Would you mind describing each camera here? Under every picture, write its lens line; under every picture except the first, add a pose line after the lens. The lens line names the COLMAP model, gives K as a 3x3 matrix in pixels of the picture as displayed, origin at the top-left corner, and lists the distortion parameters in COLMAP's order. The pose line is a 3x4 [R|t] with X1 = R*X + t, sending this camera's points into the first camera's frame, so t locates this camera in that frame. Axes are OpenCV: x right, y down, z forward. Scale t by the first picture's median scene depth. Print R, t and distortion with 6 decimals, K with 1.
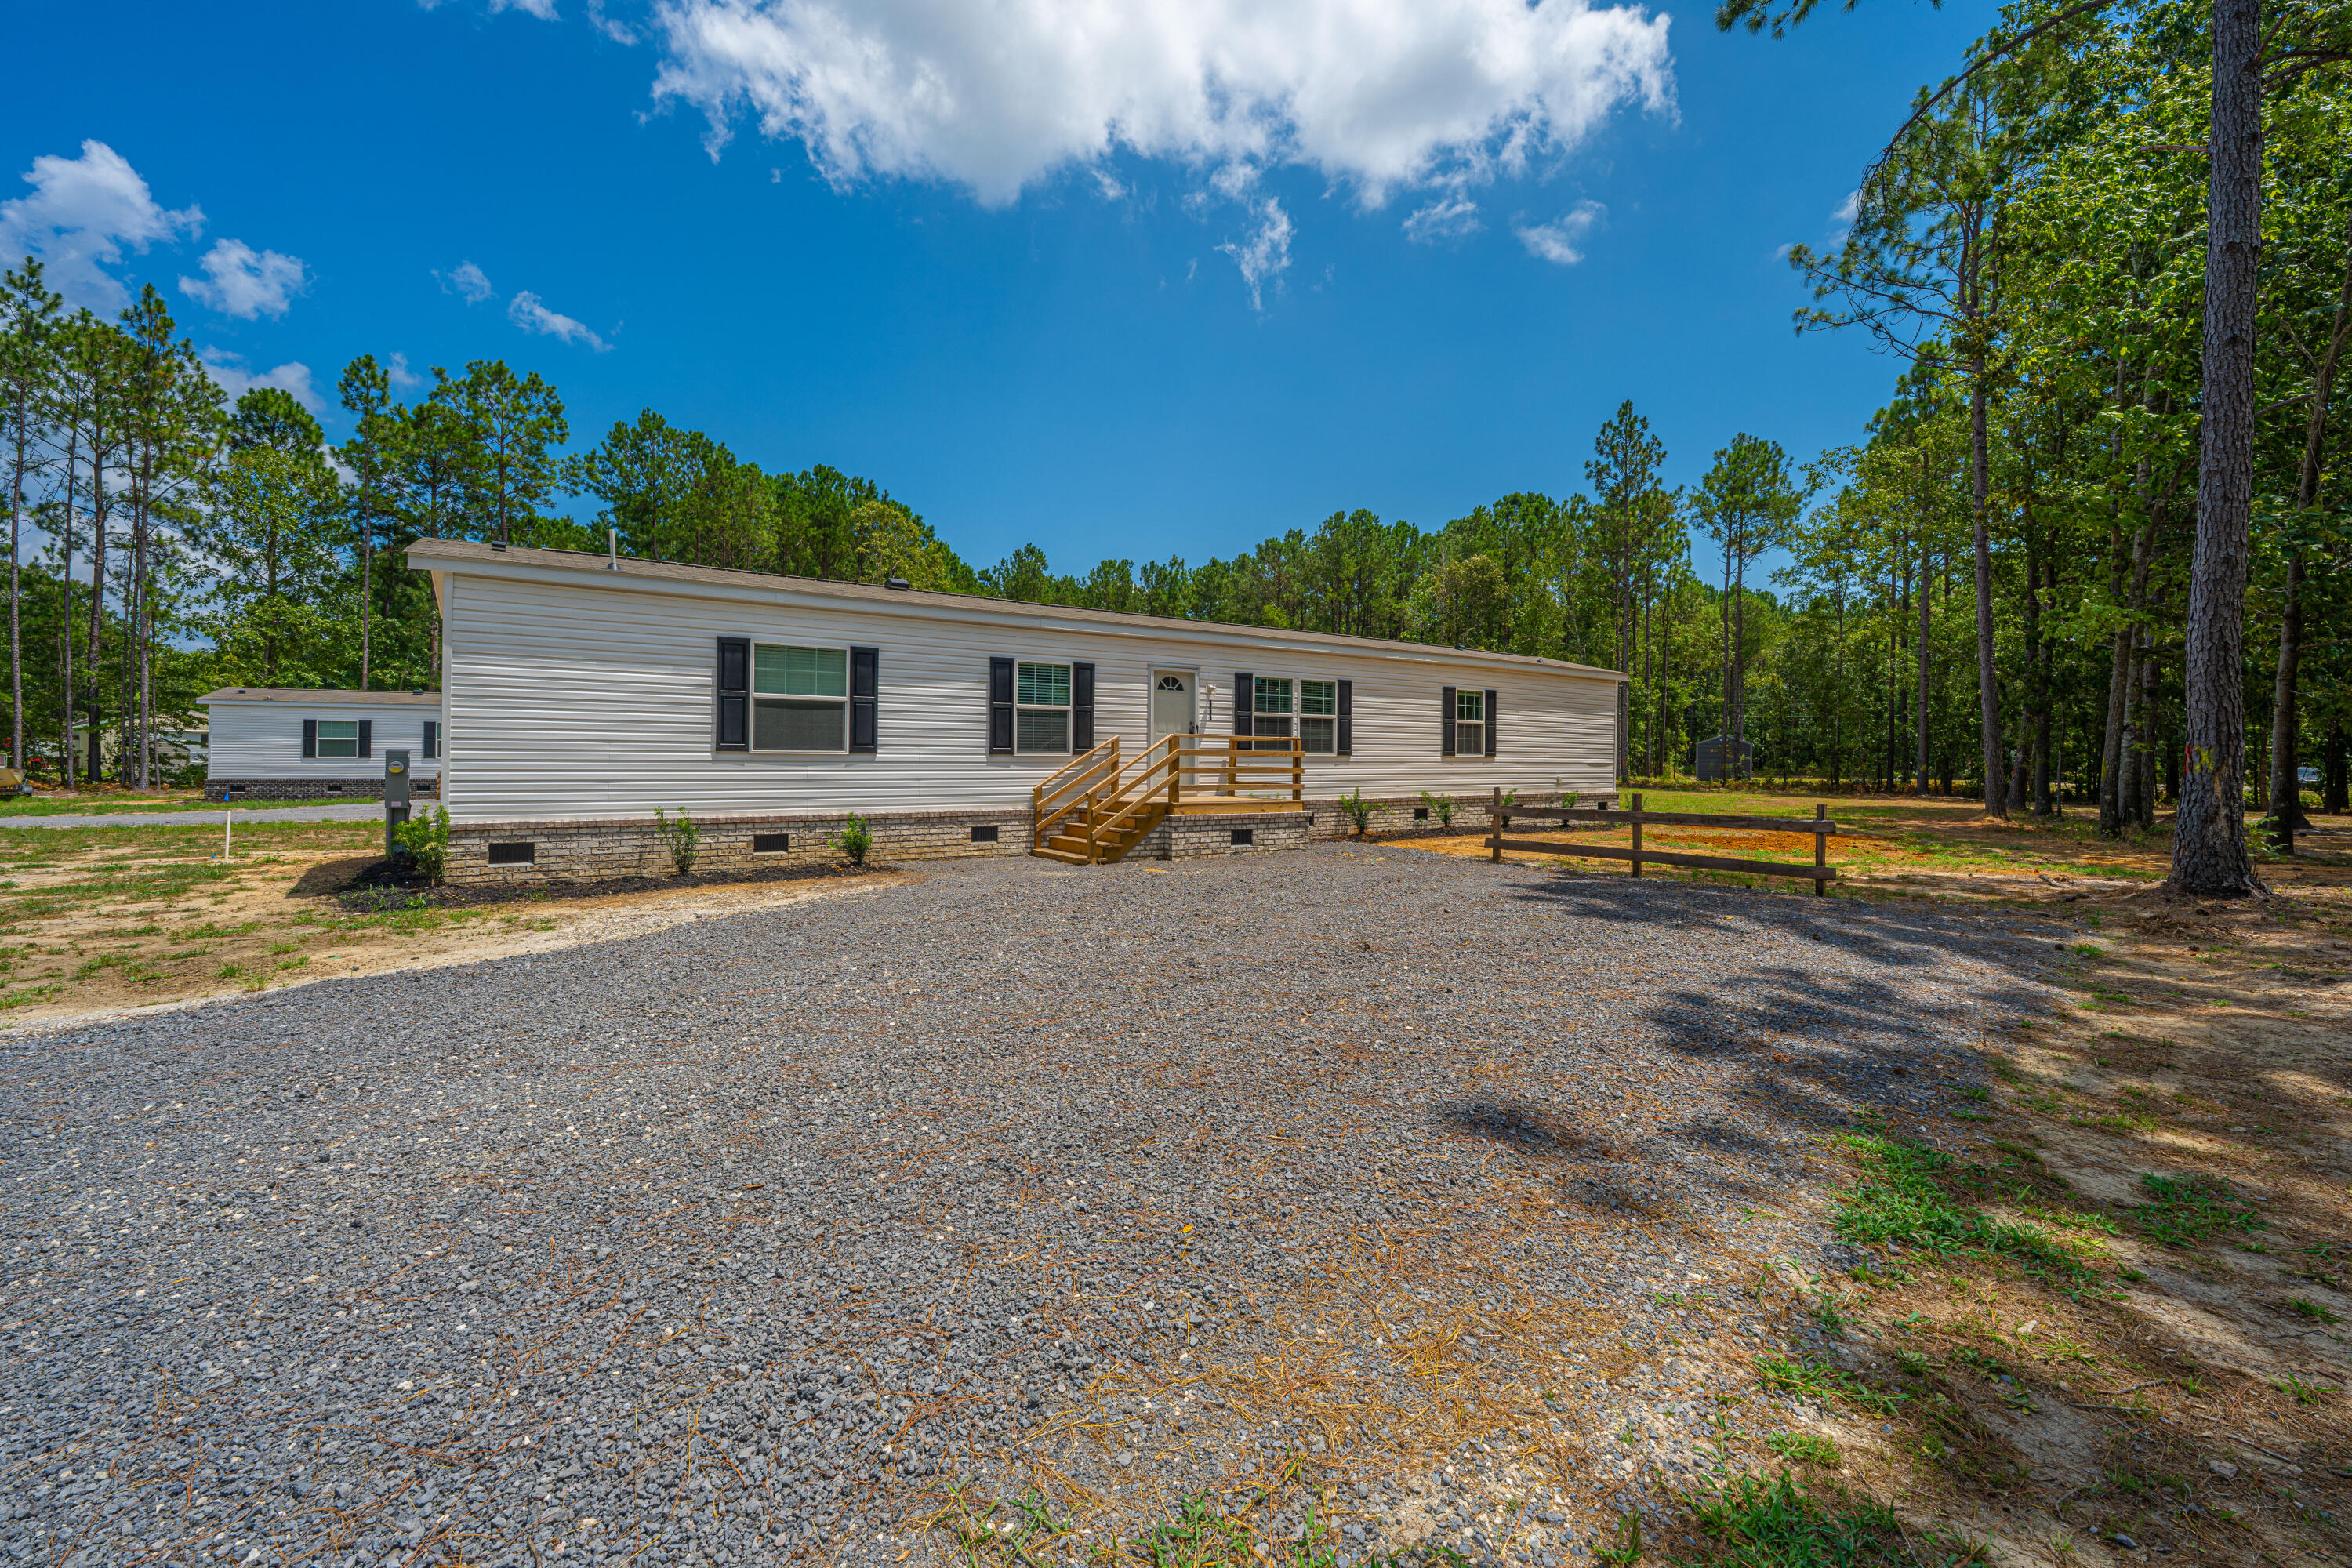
lens RADIAL K [[949.9, 0, 1185.7], [0, 949.9, 749.8], [0, 0, 1]] dist [0.000446, 0.000068]
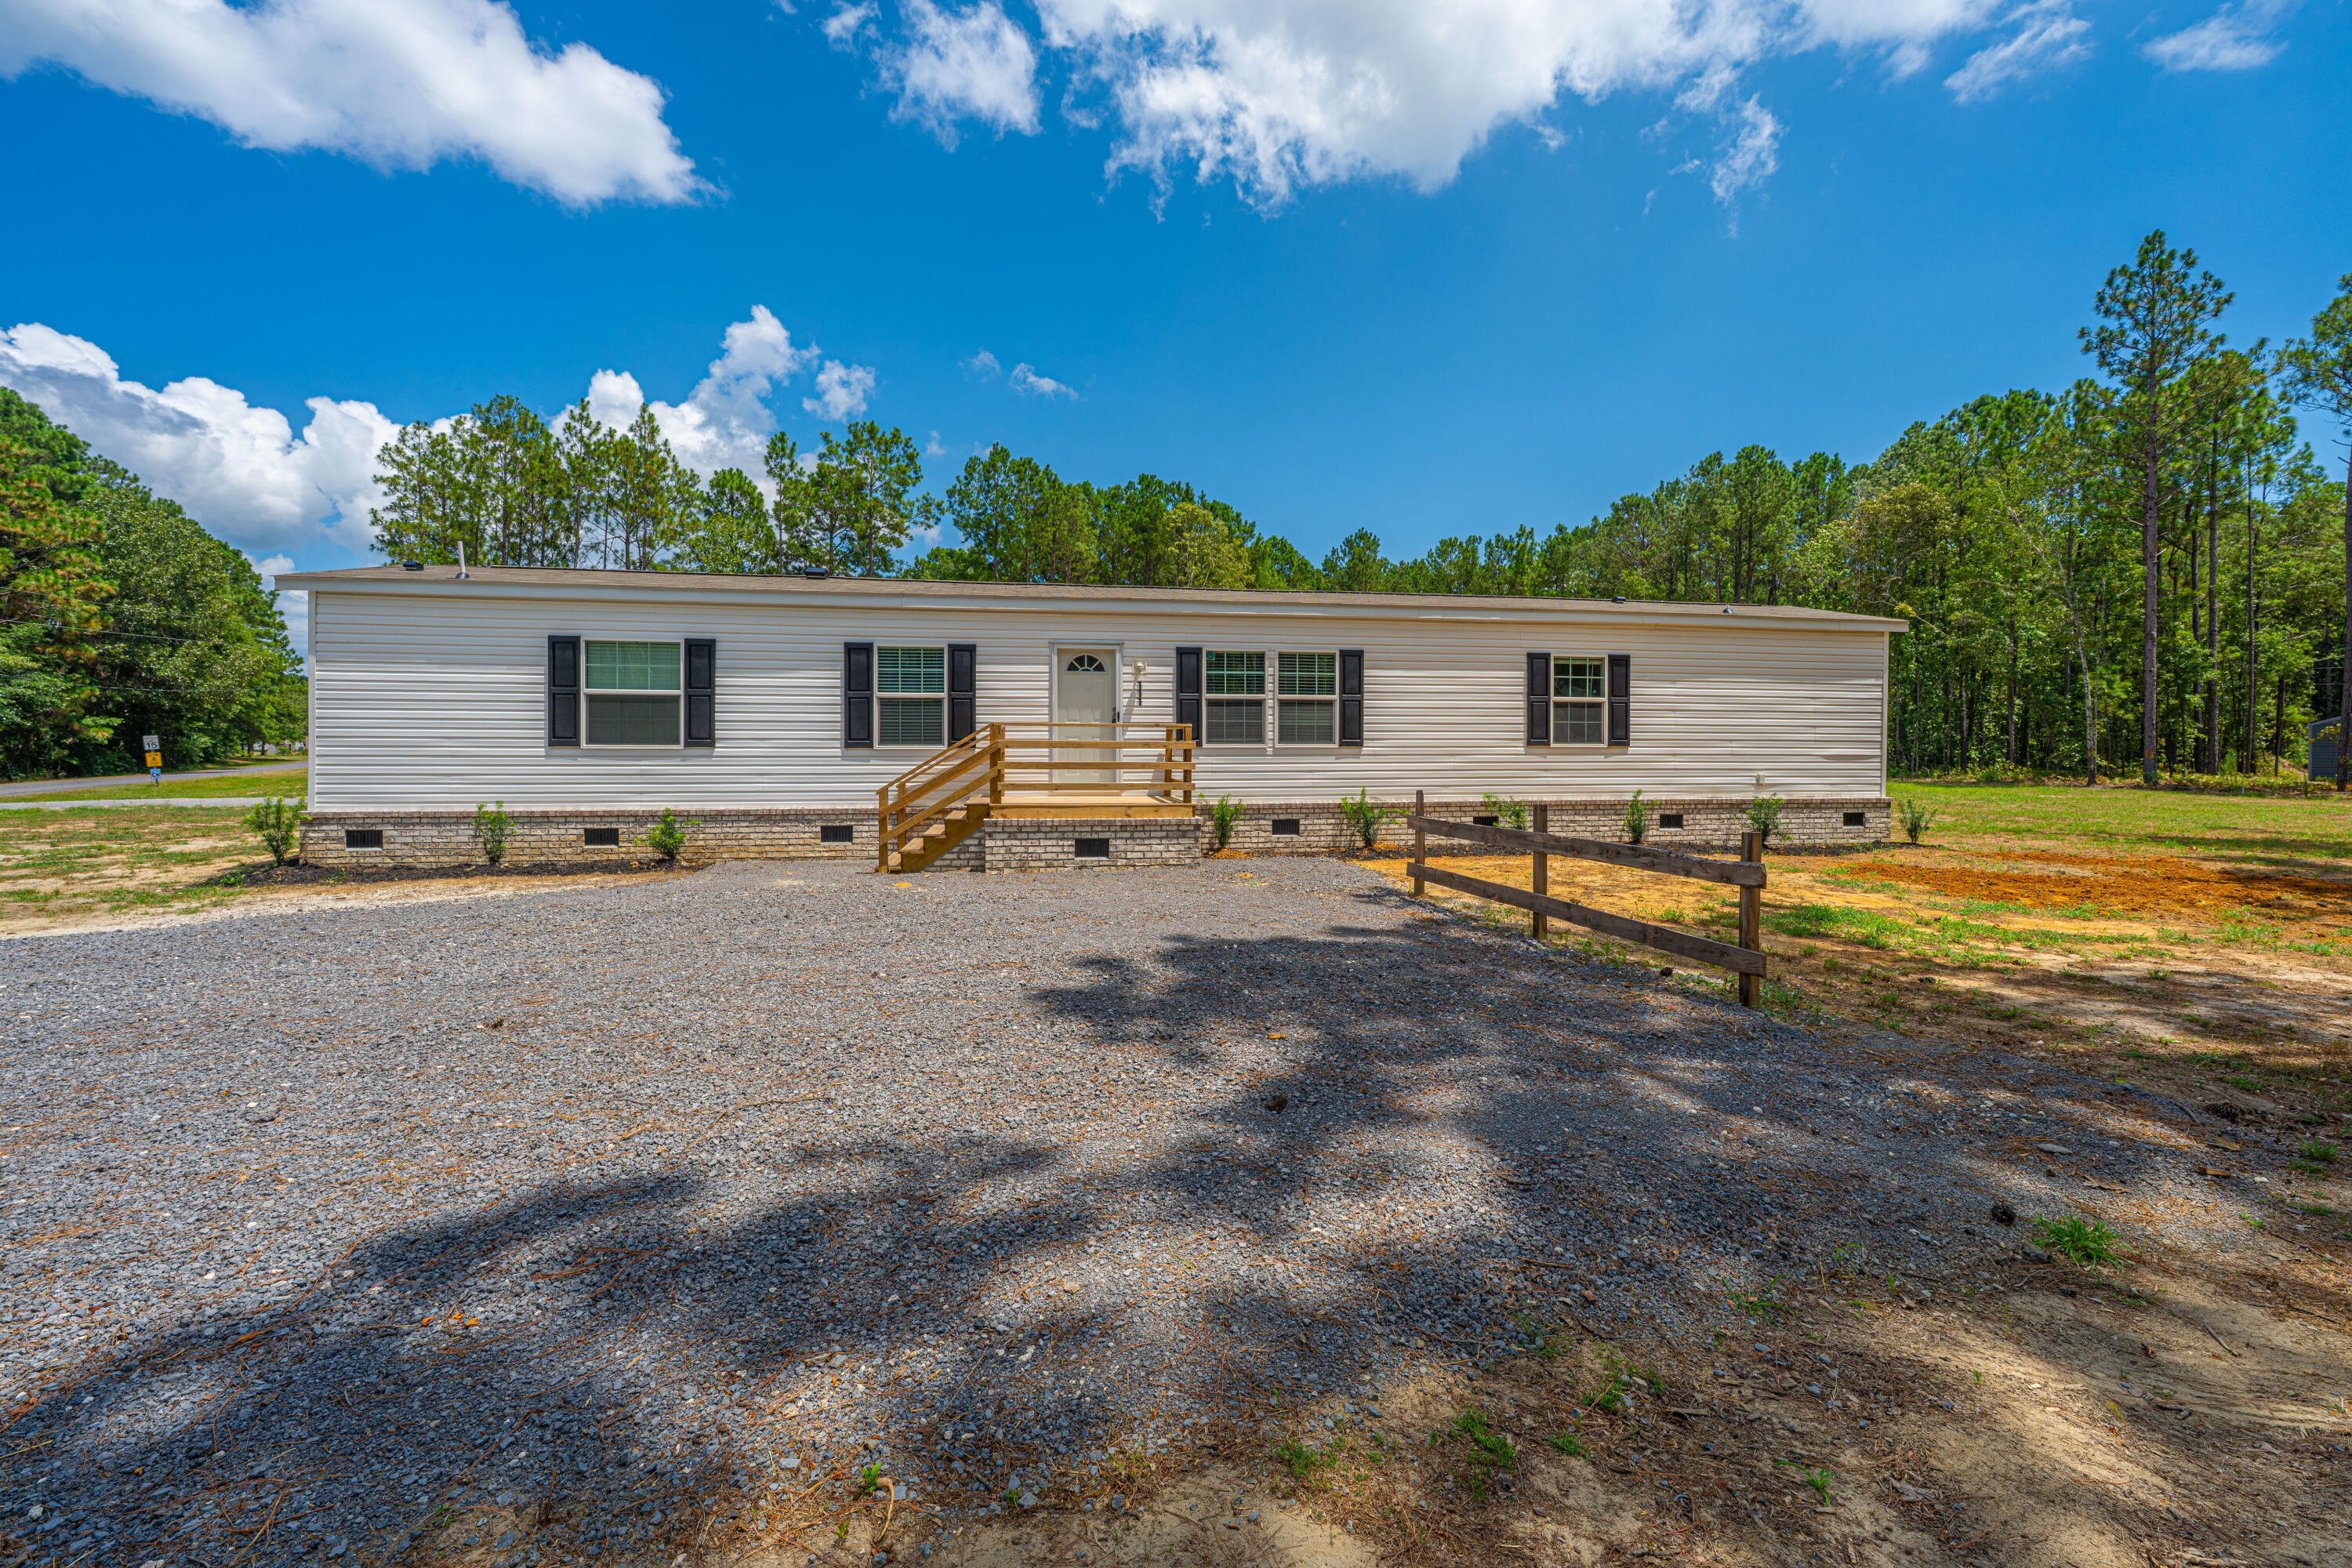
lens RADIAL K [[957.7, 0, 1190.6], [0, 957.7, 750.8], [0, 0, 1]] dist [-0.001142, -0.000507]
pose [[0.907198, -0.006384, -0.420657, 0.380957], [0.008706, 0.999956, 0.003601, 0.005549], [0.420615, -0.006929, 0.907213, 0.232684]]
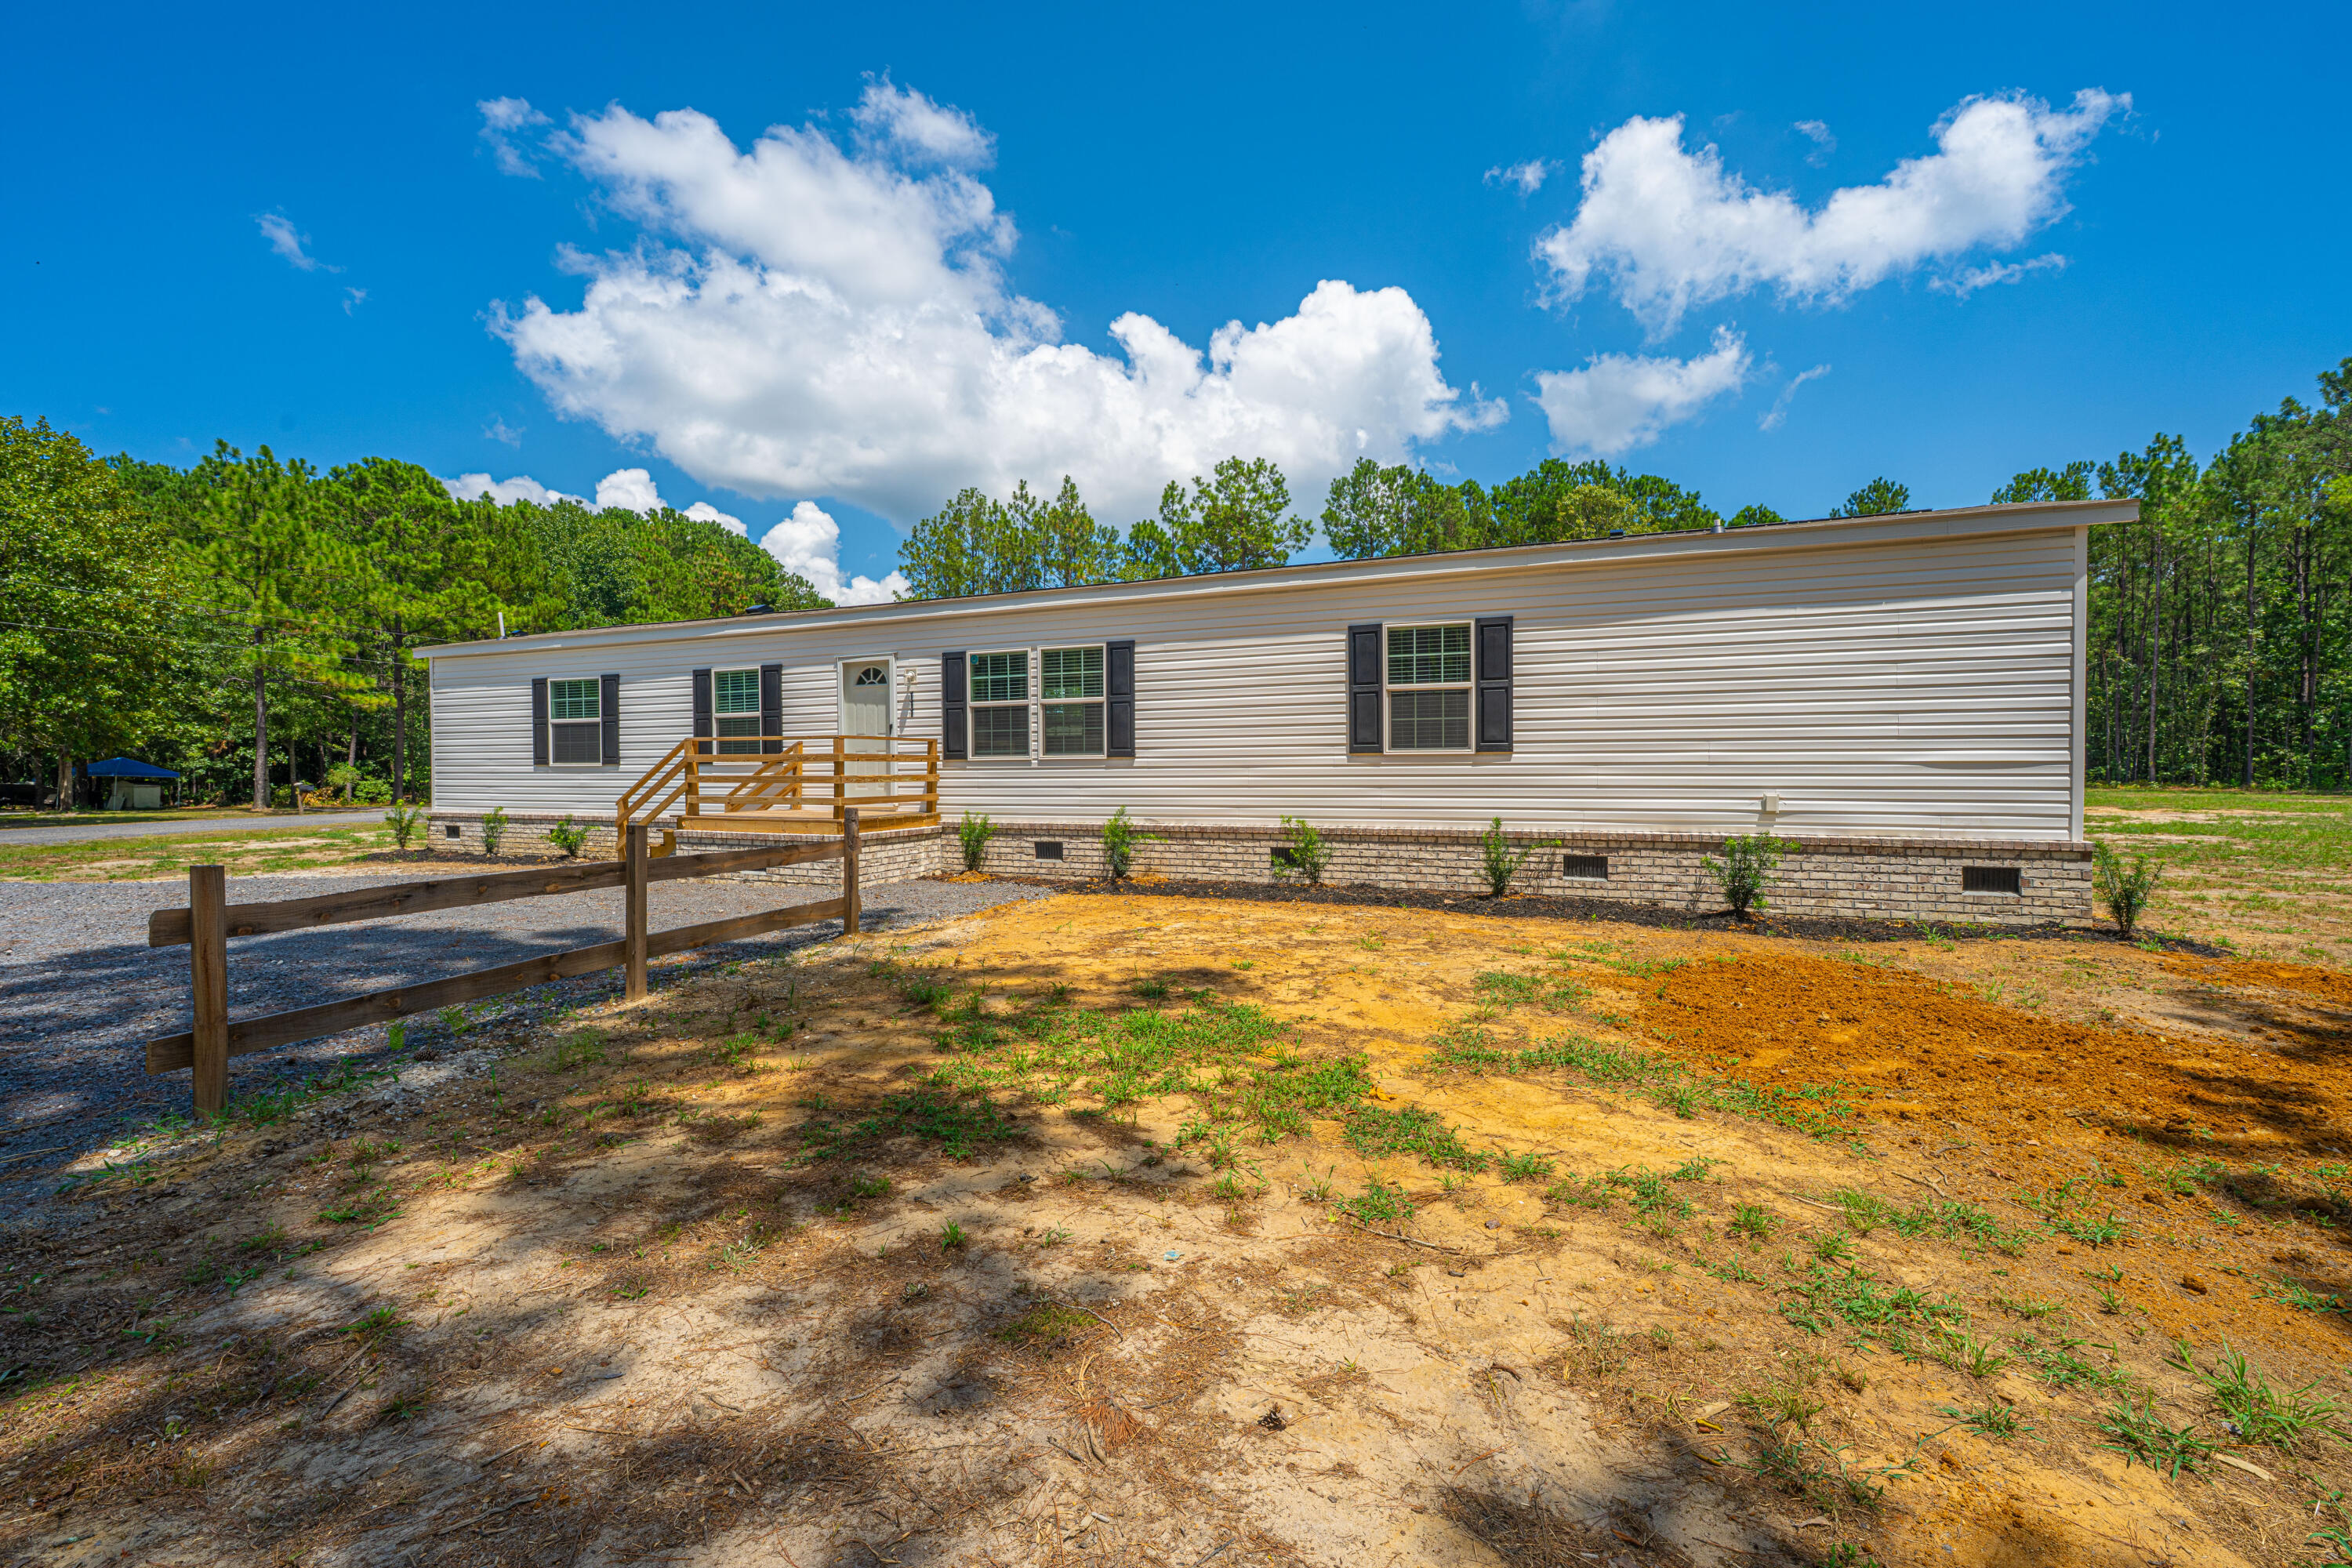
lens RADIAL K [[963.5, 0, 1176.0], [0, 963.5, 784.0], [0, 0, 1]] dist [-0.000375, 0.000128]
pose [[0.541152, -0.001134, -0.840924, 0.747207], [0.013419, 0.999883, 0.007287, 0.020056], [0.840818, -0.015228, 0.541104, 0.679823]]
